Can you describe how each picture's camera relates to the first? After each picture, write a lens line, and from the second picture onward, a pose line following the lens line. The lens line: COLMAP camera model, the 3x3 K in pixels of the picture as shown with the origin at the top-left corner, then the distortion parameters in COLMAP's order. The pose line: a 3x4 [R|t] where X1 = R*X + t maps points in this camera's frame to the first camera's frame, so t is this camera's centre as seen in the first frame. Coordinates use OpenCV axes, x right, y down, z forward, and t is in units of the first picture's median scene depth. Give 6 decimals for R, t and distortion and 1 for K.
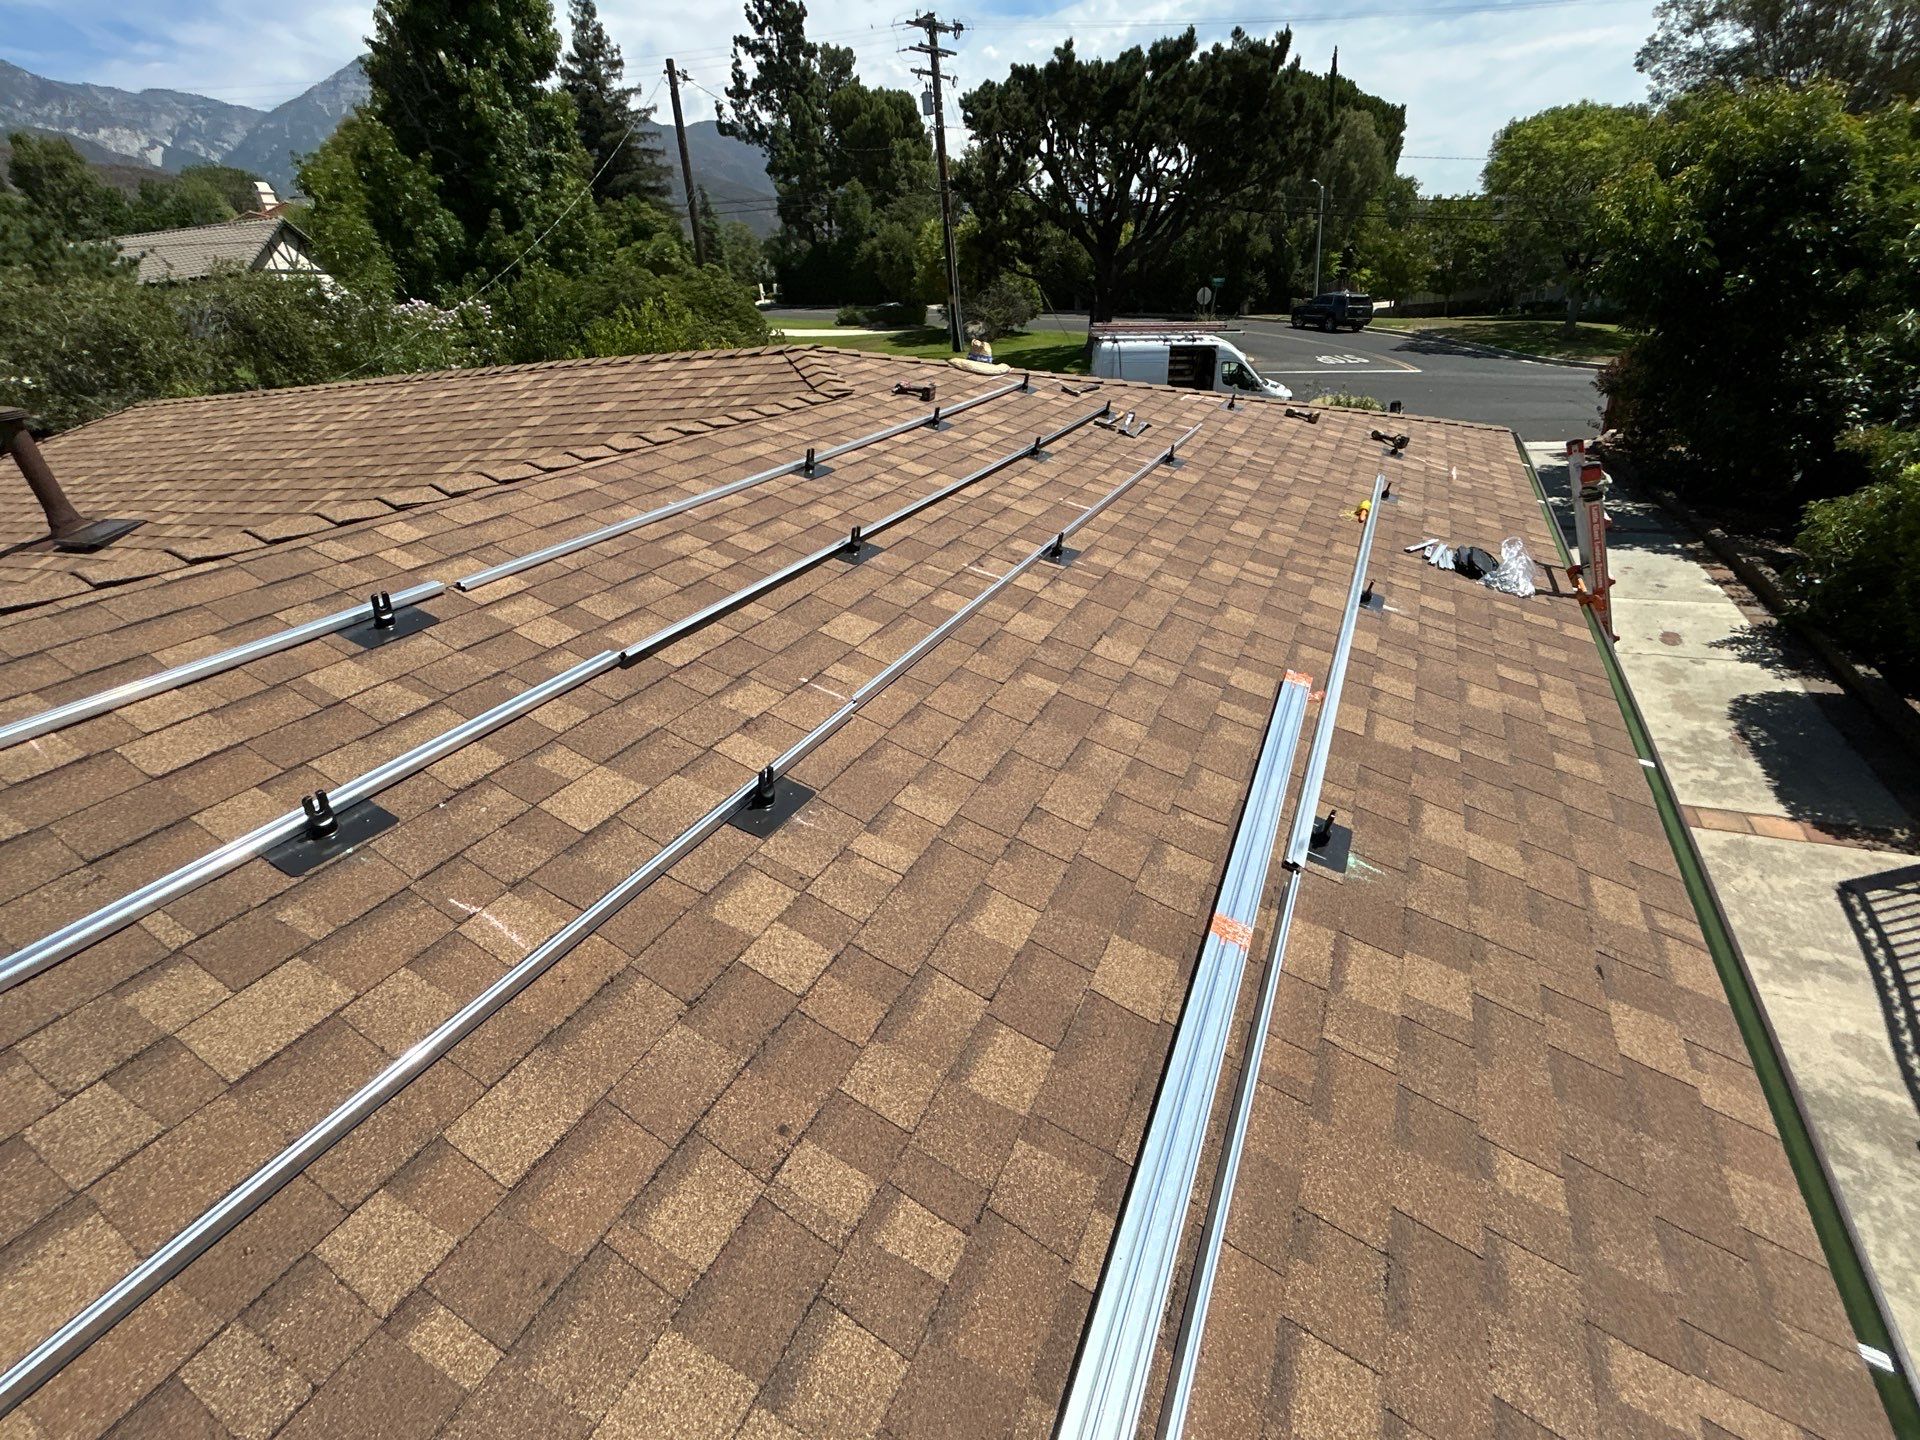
lens RADIAL K [[869.3, 0, 957.5], [0, 869.3, 717.7], [0, 0, 1]] dist [0.000873, -0.000111]
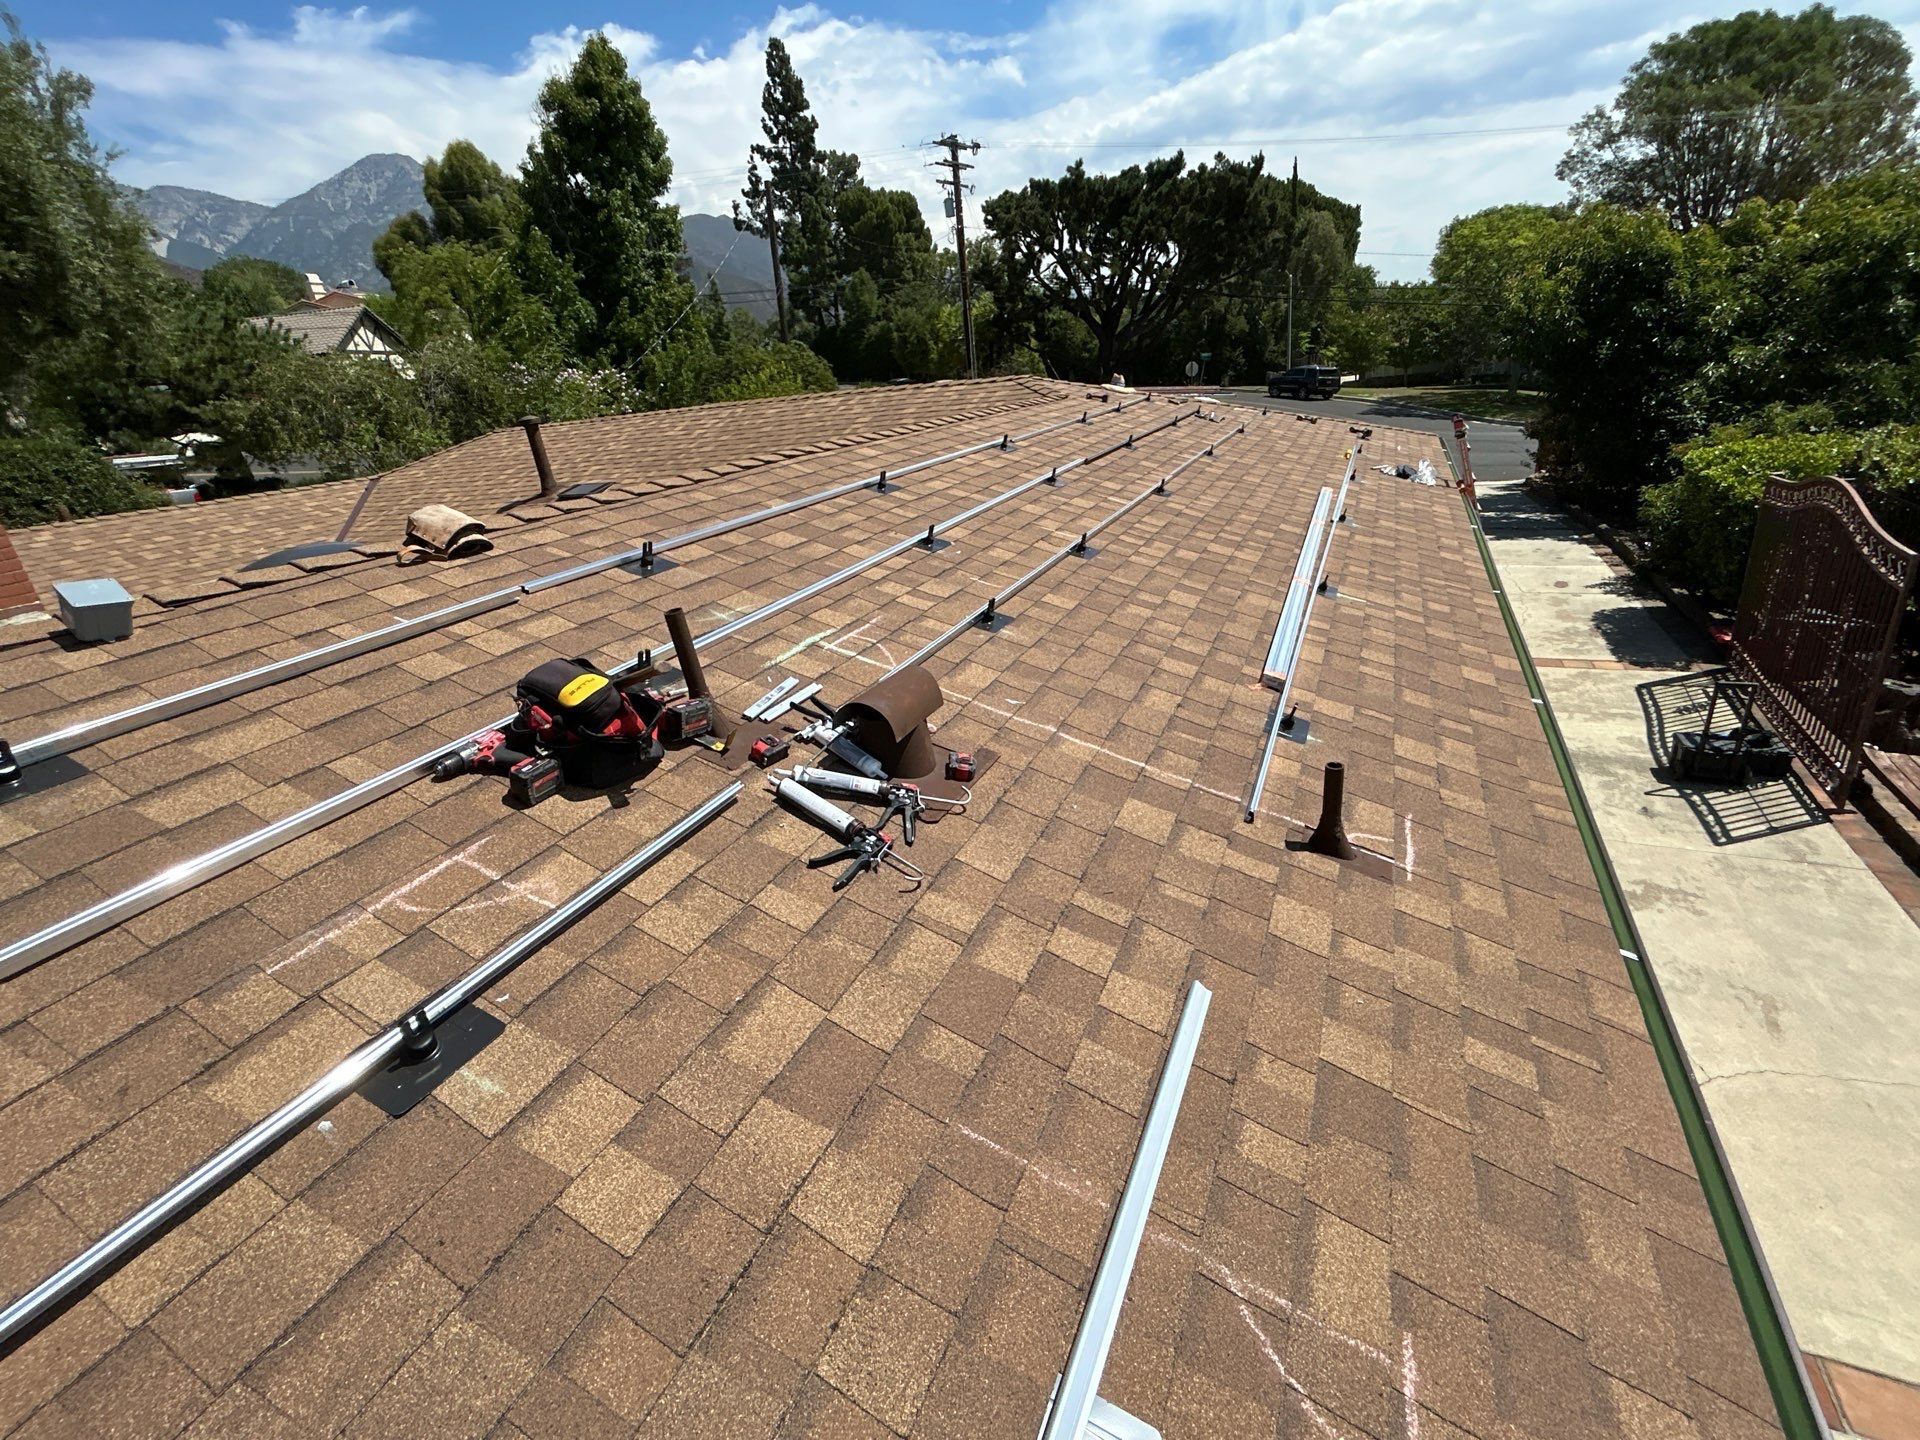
lens RADIAL K [[872.5, 0, 960.0], [0, 872.5, 720.0], [0, 0, 1]] dist [-0.011565, 0.007729]
pose [[0.999758, -0.011920, 0.018488, -0.065557], [0.013262, 0.997151, -0.074259, 0.073479], [-0.017551, 0.074486, 0.997068, -0.129433]]
